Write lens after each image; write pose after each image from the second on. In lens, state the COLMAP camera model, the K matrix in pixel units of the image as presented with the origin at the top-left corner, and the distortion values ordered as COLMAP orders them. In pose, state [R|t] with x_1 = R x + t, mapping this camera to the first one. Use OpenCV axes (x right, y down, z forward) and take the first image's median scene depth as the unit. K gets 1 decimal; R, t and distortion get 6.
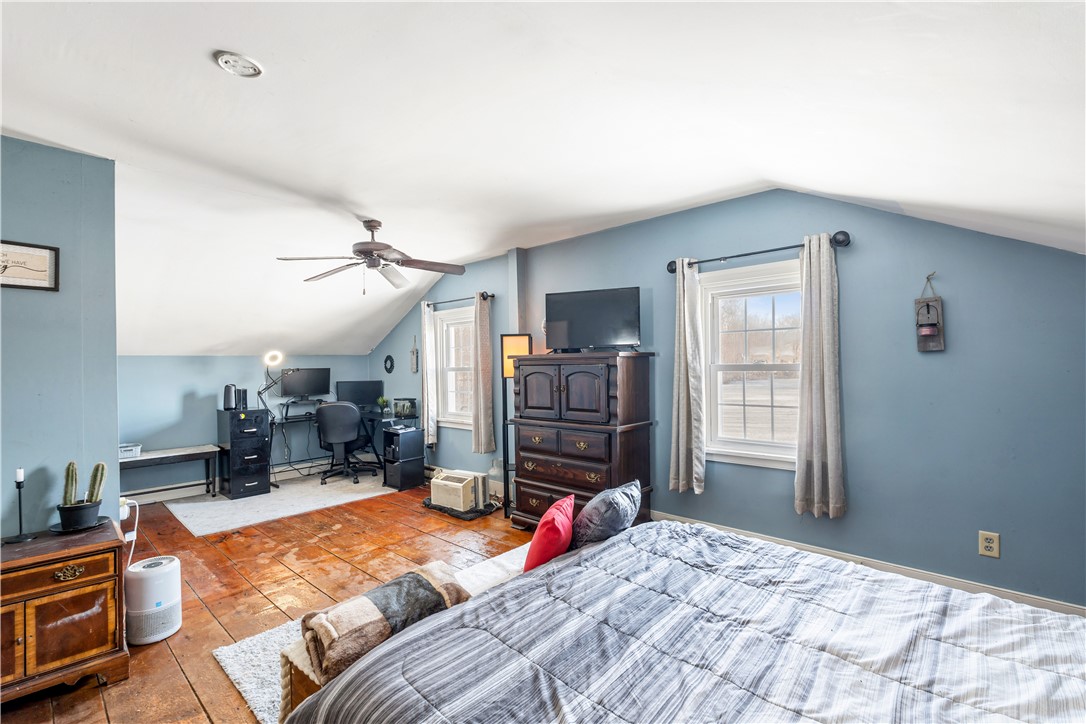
lens RADIAL K [[482.8, 0, 542.1], [0, 482.8, 364.6], [0, 0, 1]] dist [-0.000833, -0.000115]
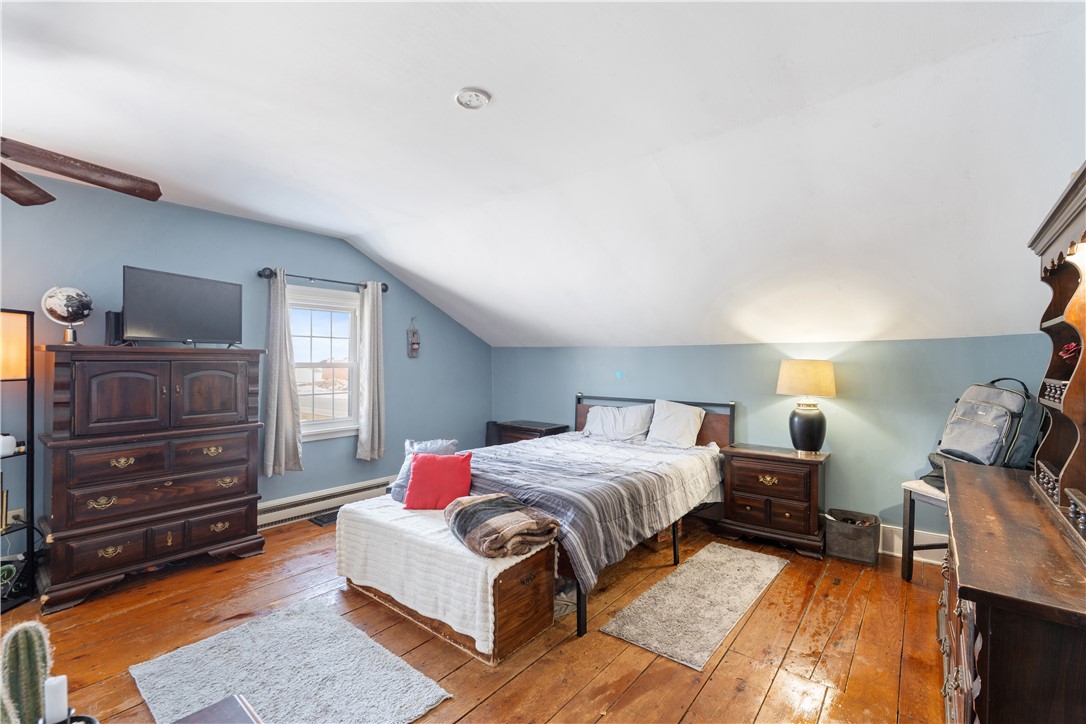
lens RADIAL K [[482.8, 0, 542.3], [0, 482.8, 362.9], [0, 0, 1]] dist [-0.000833, -0.000115]
pose [[-0.067457, 0.015377, 0.997604, -0.862448], [0.004808, 0.999875, -0.015087, 0.020211], [-0.997711, 0.003779, -0.067523, 0.451048]]
